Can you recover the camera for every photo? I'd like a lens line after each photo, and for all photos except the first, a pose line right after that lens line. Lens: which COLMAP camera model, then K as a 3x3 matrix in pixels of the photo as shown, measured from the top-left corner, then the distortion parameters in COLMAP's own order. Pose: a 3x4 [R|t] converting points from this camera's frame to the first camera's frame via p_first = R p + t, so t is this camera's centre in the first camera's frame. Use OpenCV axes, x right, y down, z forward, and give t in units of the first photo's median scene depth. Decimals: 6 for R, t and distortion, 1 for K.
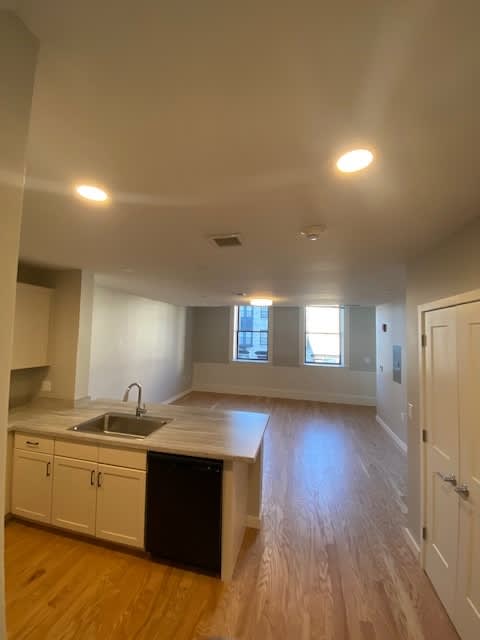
lens RADIAL K [[262.8, 0, 240.0], [0, 262.8, 320.0], [0, 0, 1]] dist [0.001715, -0.010151]
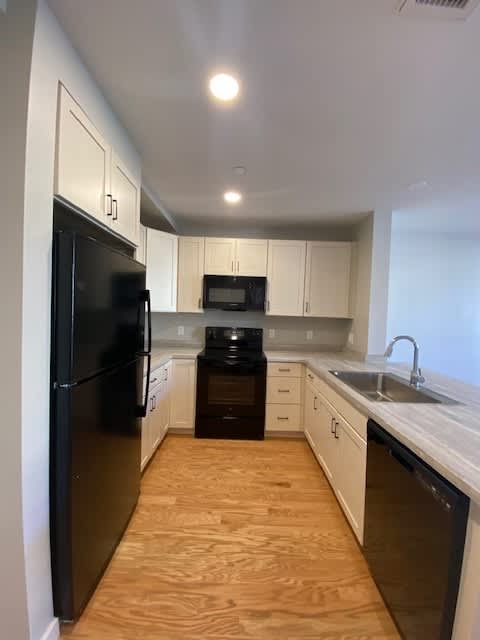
lens RADIAL K [[262.8, 0, 240.0], [0, 262.8, 320.0], [0, 0, 1]] dist [0.001715, -0.010151]
pose [[0.229955, 0.020081, -0.972994, 0.223534], [0.023870, 0.999370, 0.026267, 0.199040], [0.972909, -0.029266, 0.229331, 0.474879]]
